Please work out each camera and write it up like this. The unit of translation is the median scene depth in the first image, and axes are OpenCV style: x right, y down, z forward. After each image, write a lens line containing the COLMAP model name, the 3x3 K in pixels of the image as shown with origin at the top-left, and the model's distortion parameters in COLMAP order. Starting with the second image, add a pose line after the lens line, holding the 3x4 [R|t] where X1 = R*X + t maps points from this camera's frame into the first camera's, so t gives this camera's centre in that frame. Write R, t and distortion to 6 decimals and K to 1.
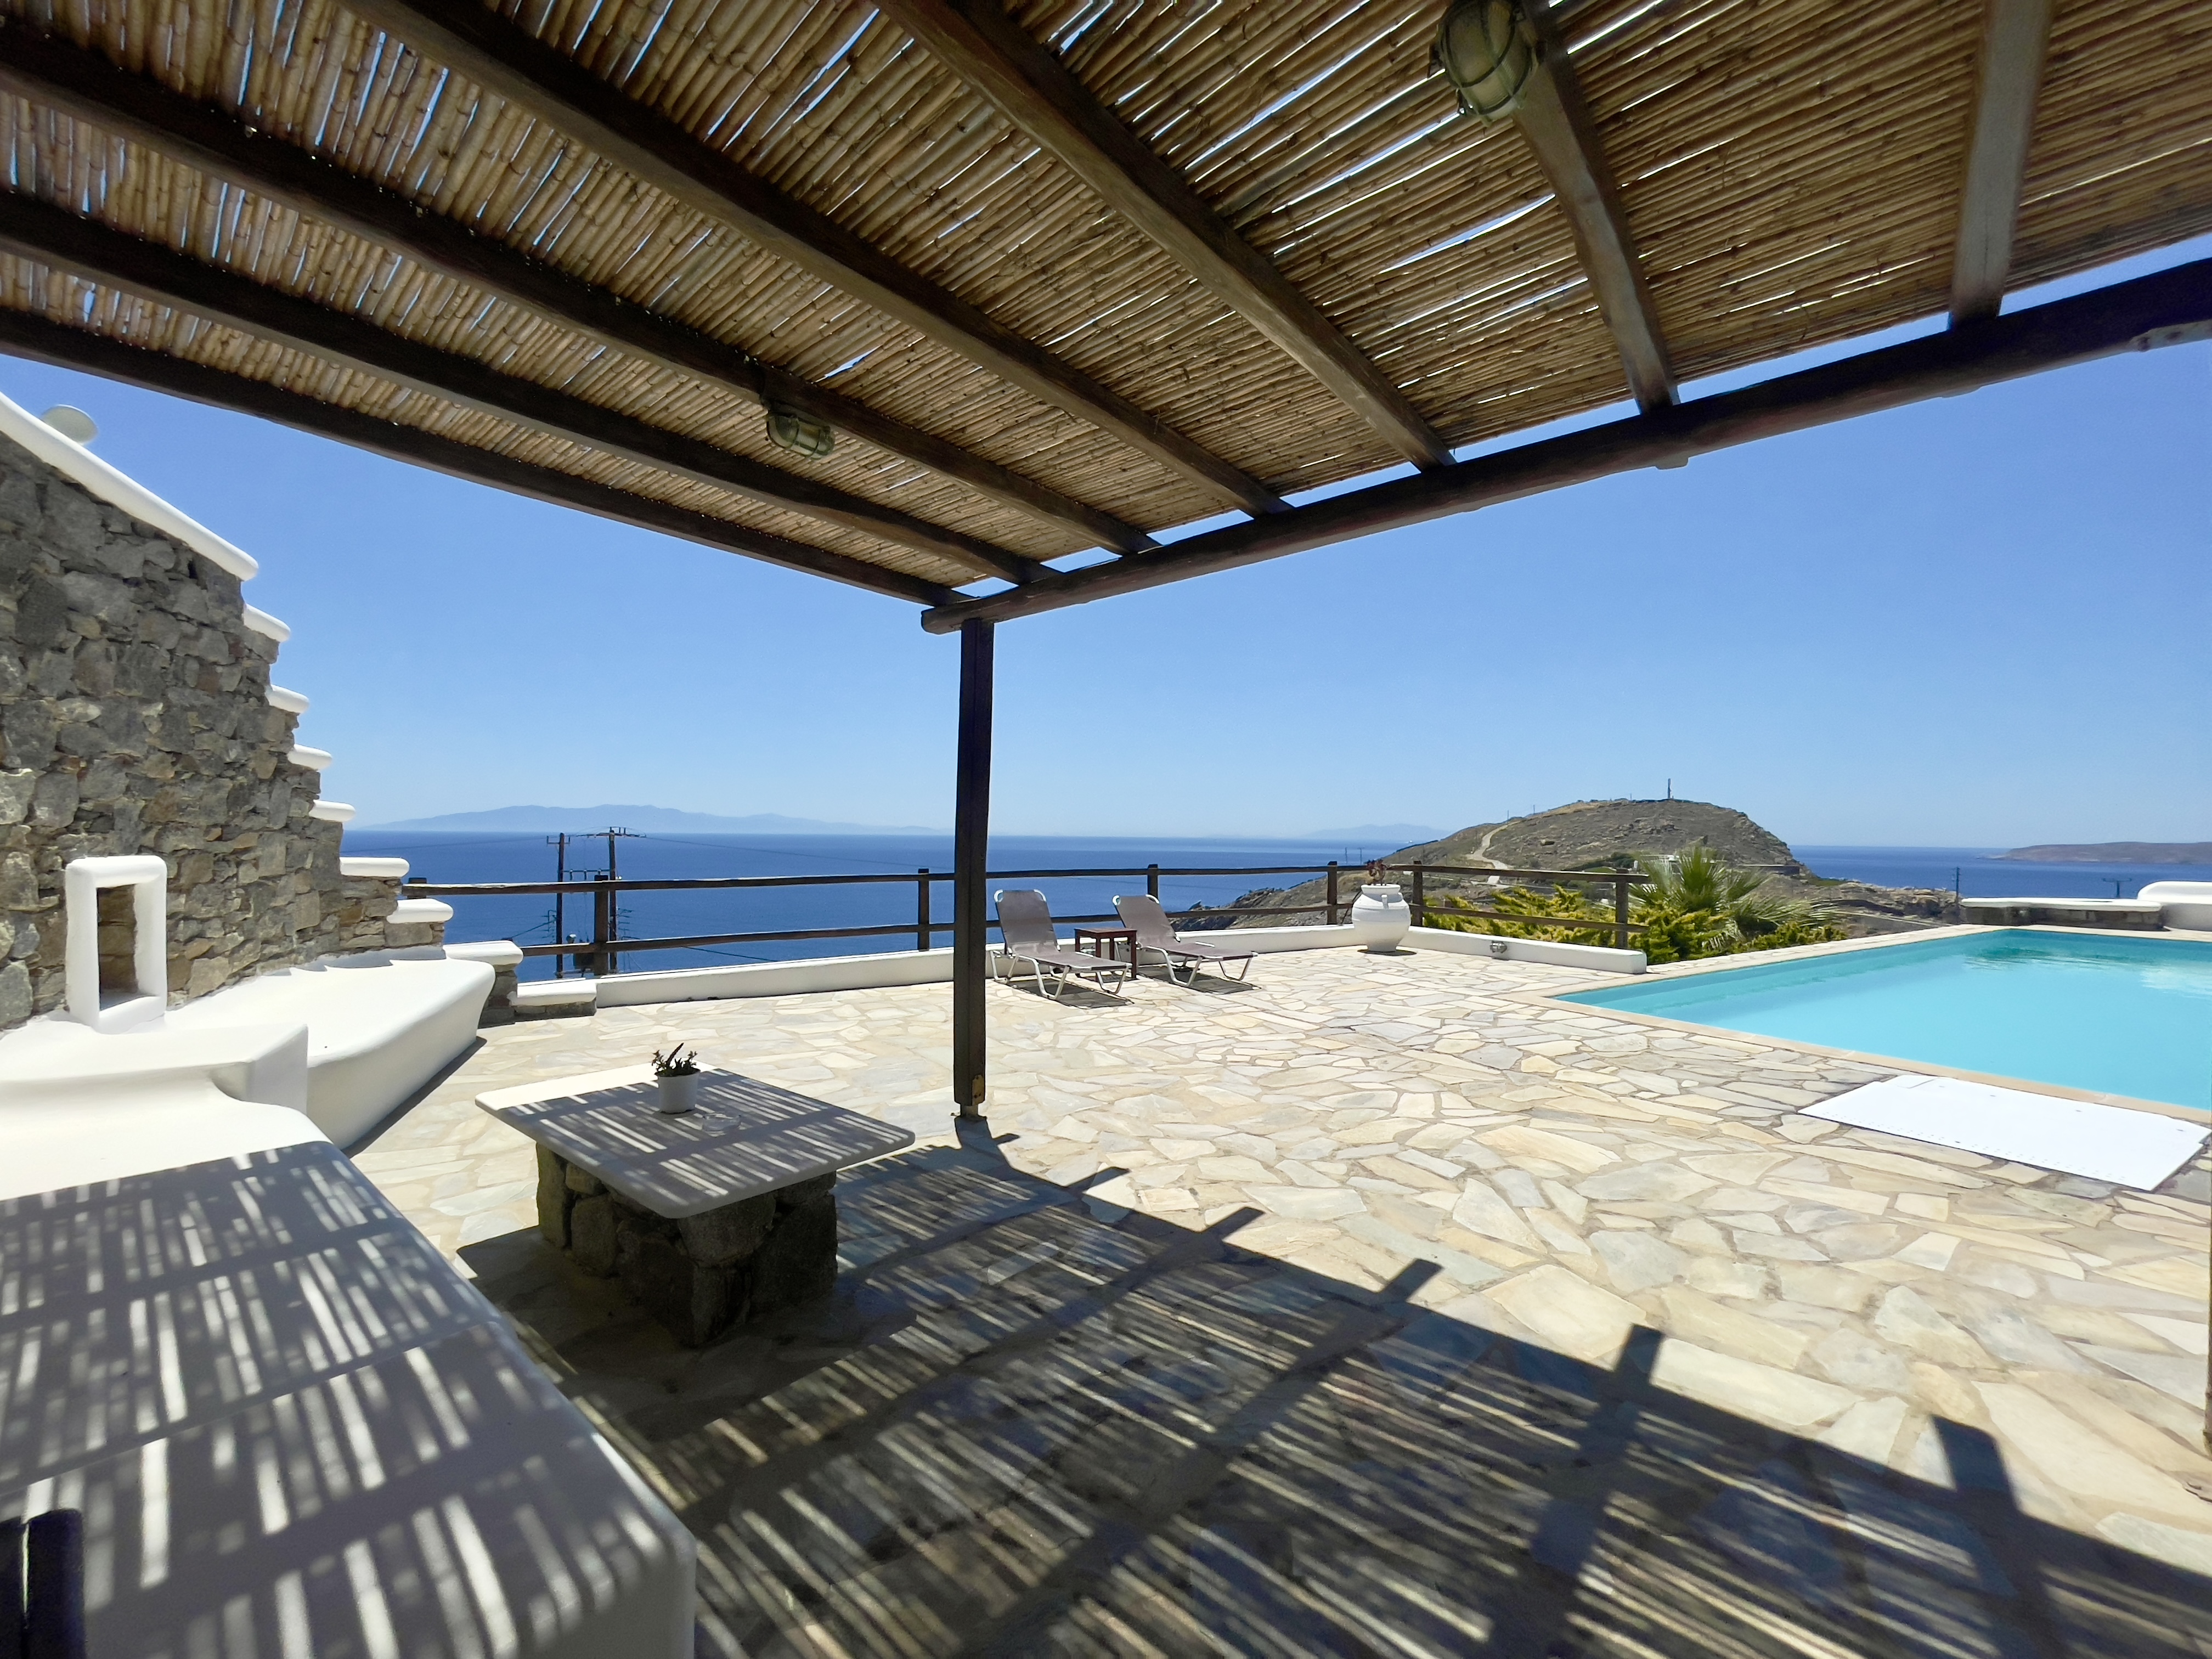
lens RADIAL K [[894.5, 0, 1108.9], [0, 894.5, 817.7], [0, 0, 1]] dist [-0.013971, 0.006260]
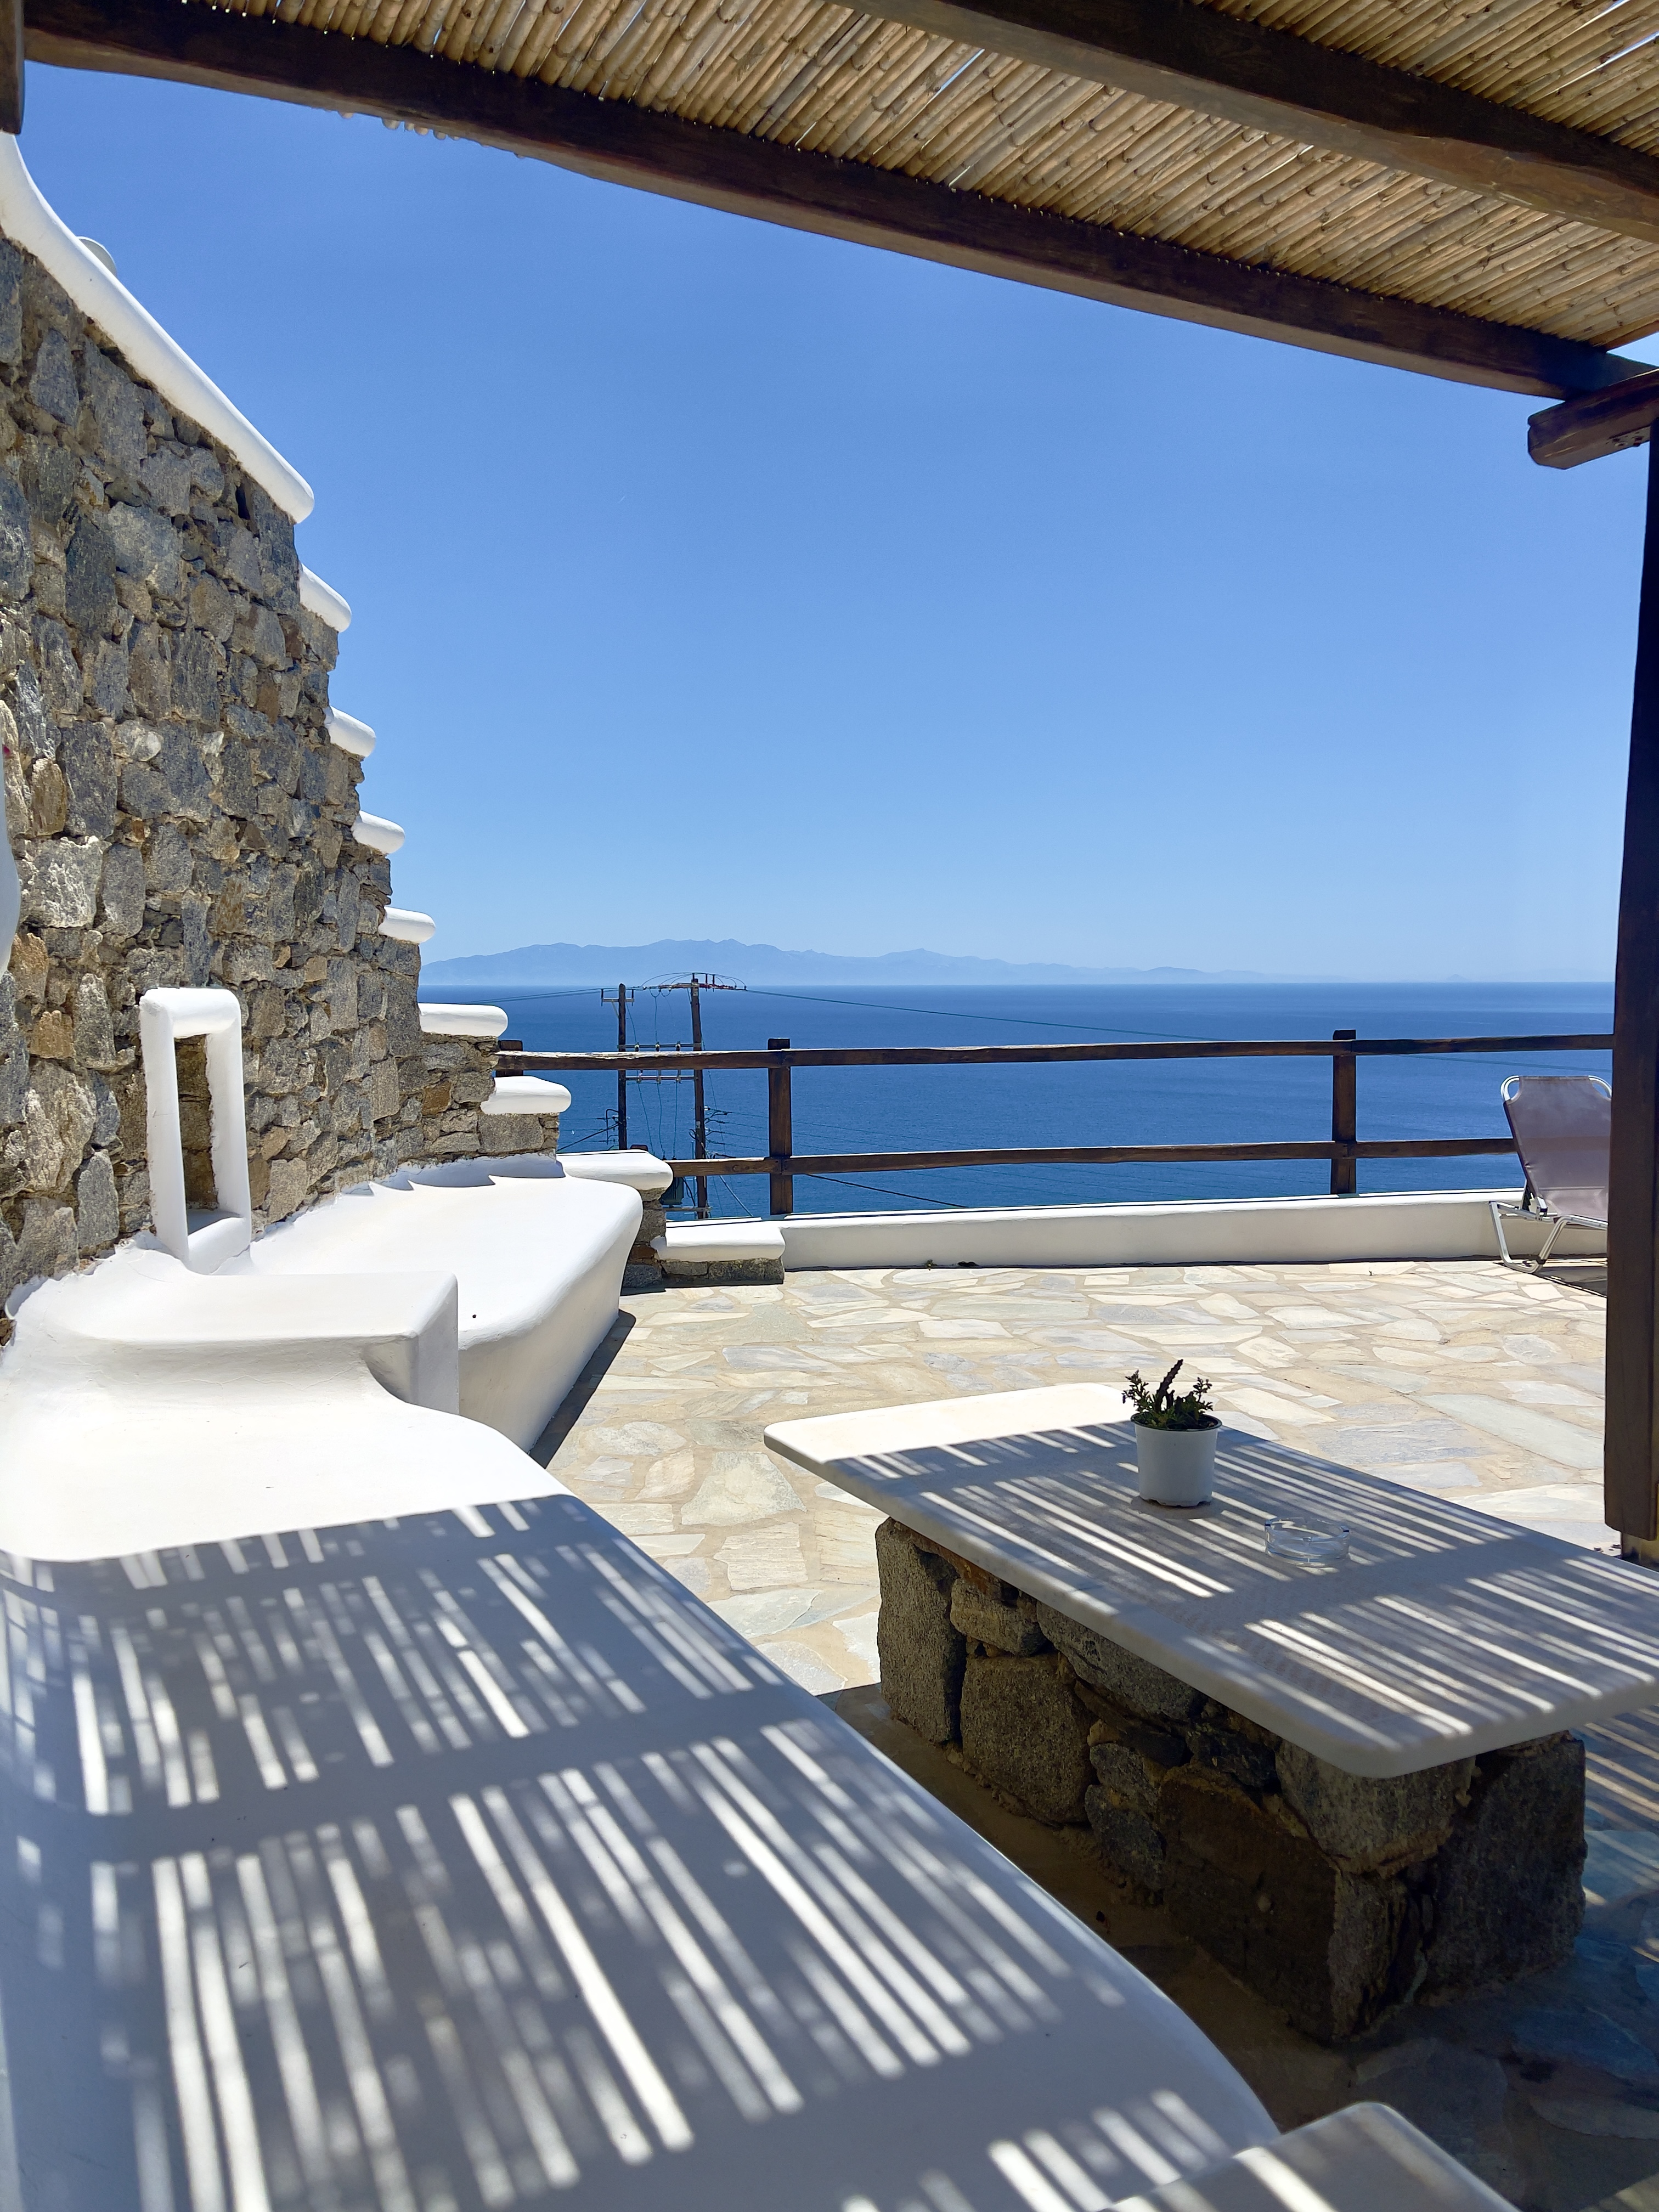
lens RADIAL K [[1664.5, 0, 847.4], [0, 1664.5, 1100.7], [0, 0, 1]] dist [0.060853, -0.069885]
pose [[0.919431, 0.015627, -0.392940, -0.223102], [0.019244, 0.996225, 0.084648, 0.029415], [0.392779, -0.085390, 0.915660, 0.103607]]
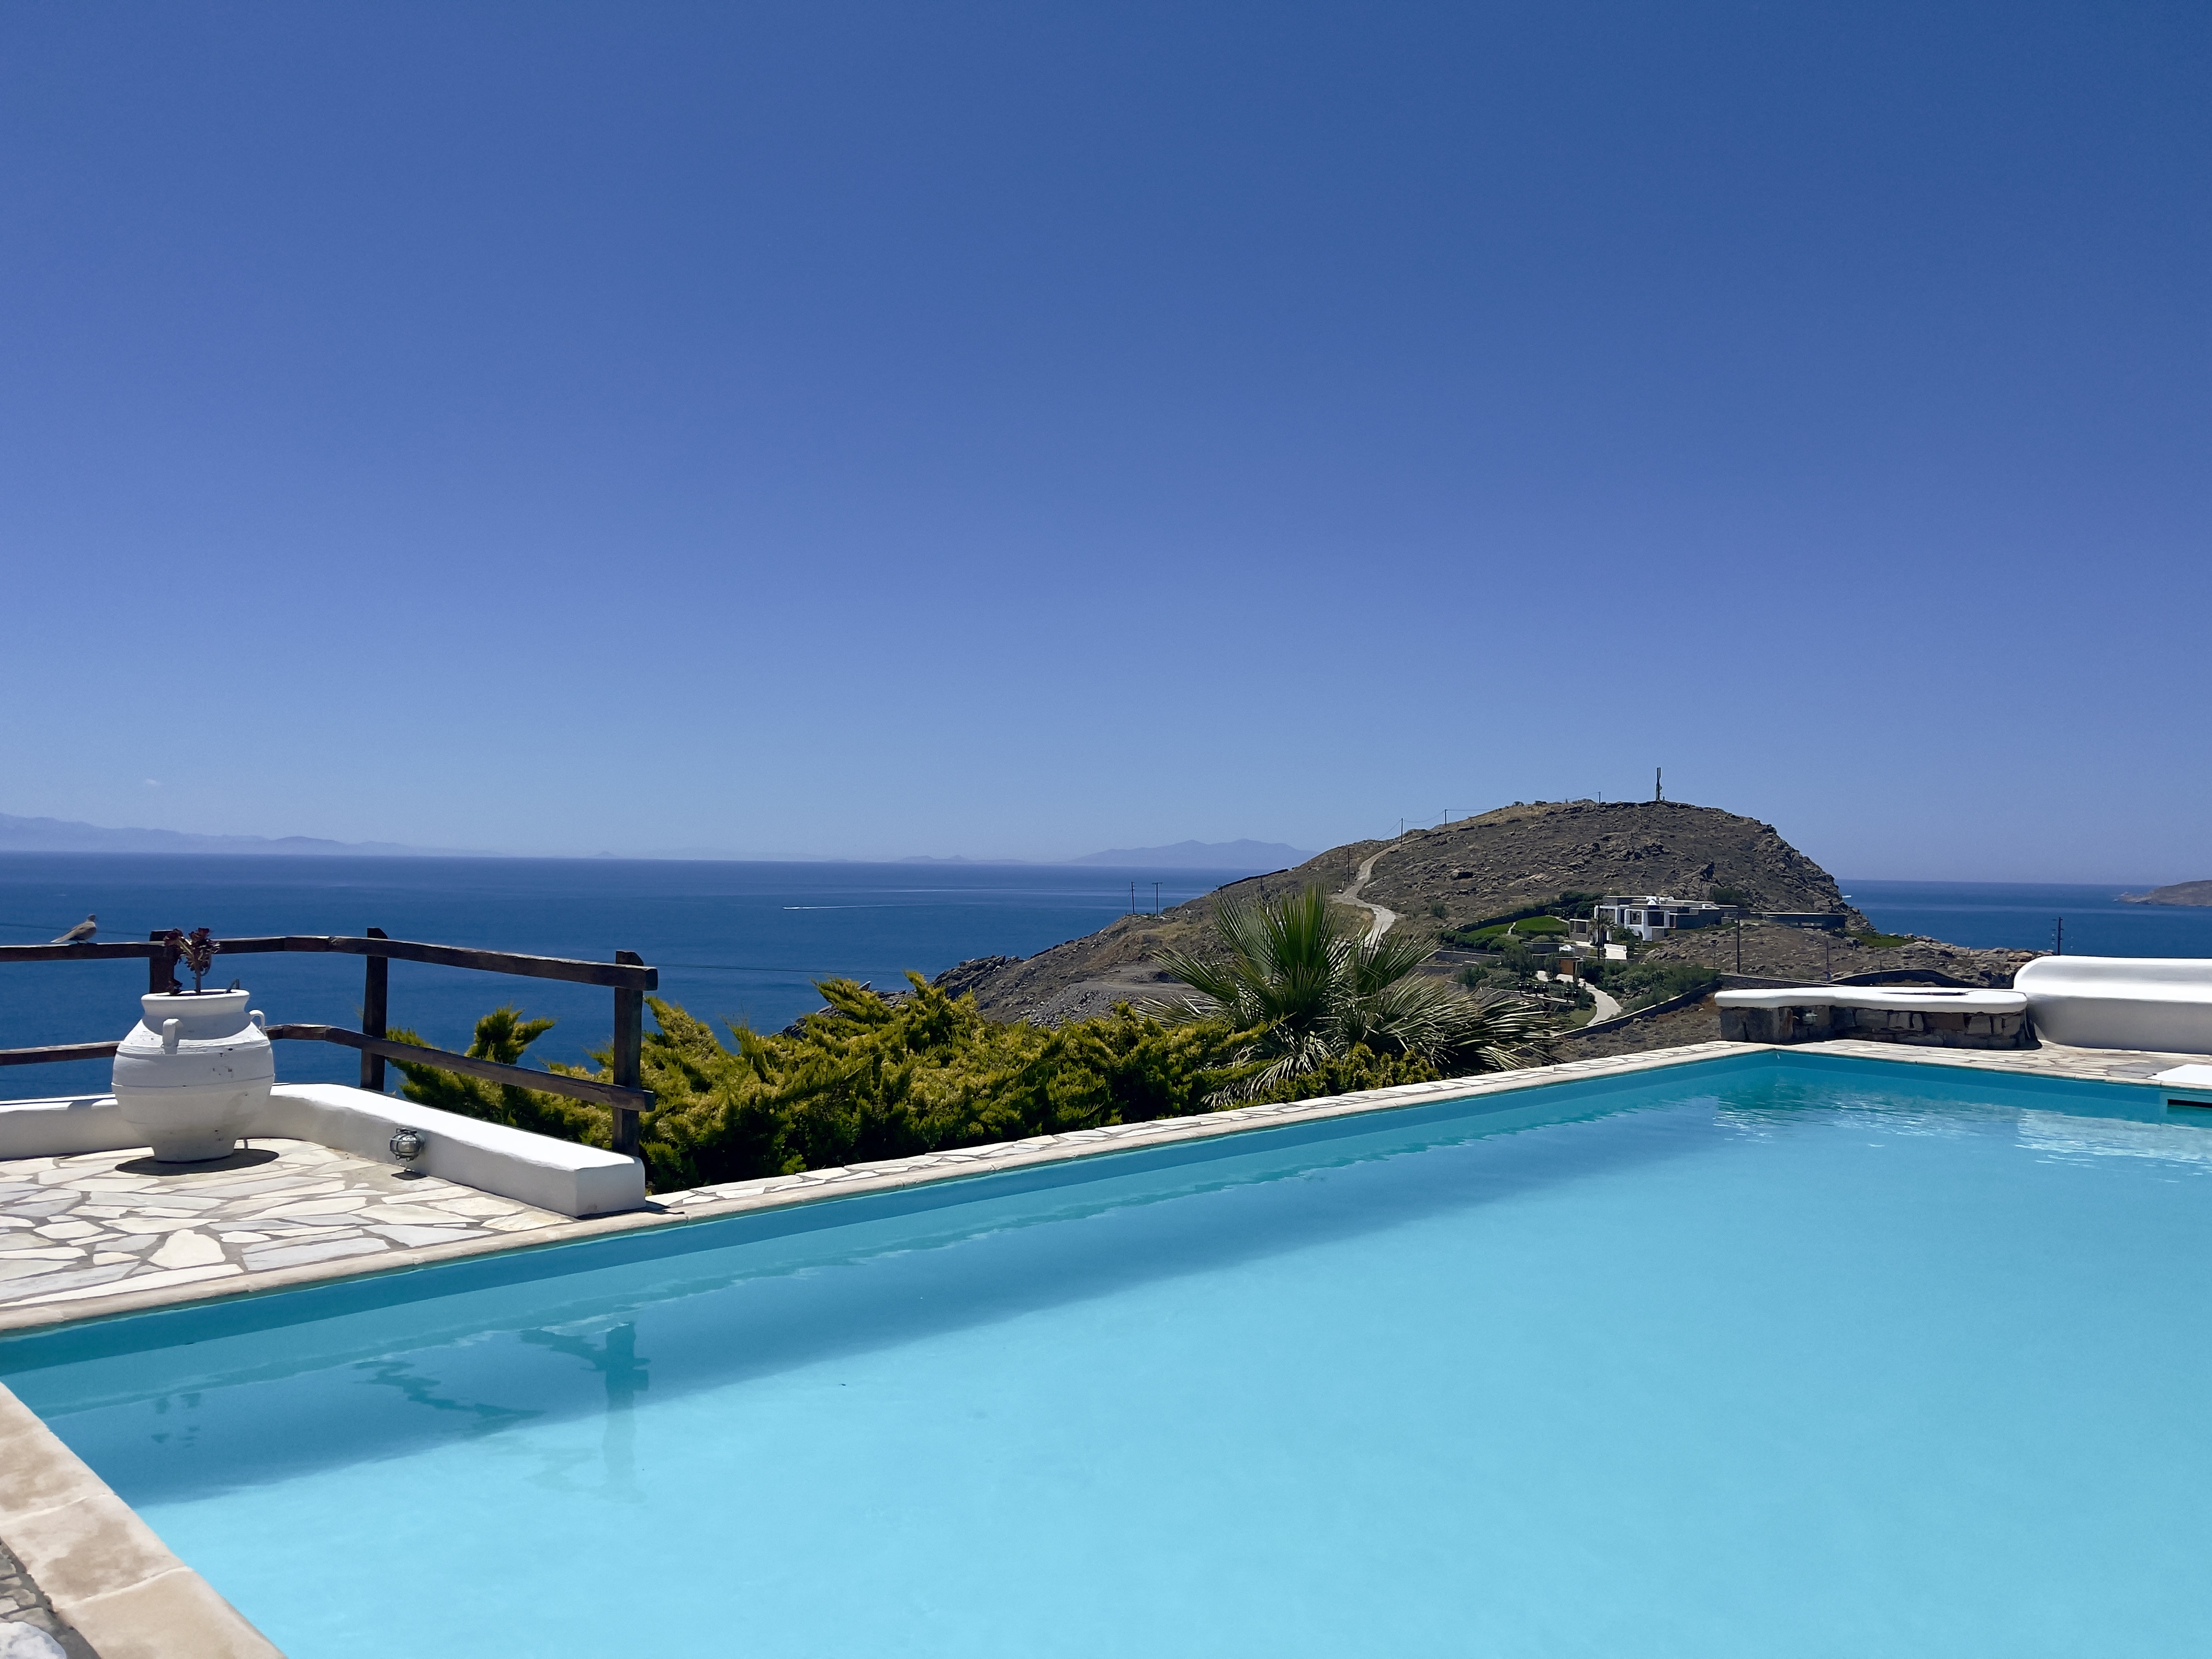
lens RADIAL K [[1664.5, 0, 1112.0], [0, 1664.5, 824.1], [0, 0, 1]] dist [0.060853, -0.069885]
pose [[0.972178, 0.009264, 0.234059, 1.461297], [-0.009021, 0.999957, -0.002105, -0.002072], [-0.234069, -0.000065, 0.972220, 0.501109]]
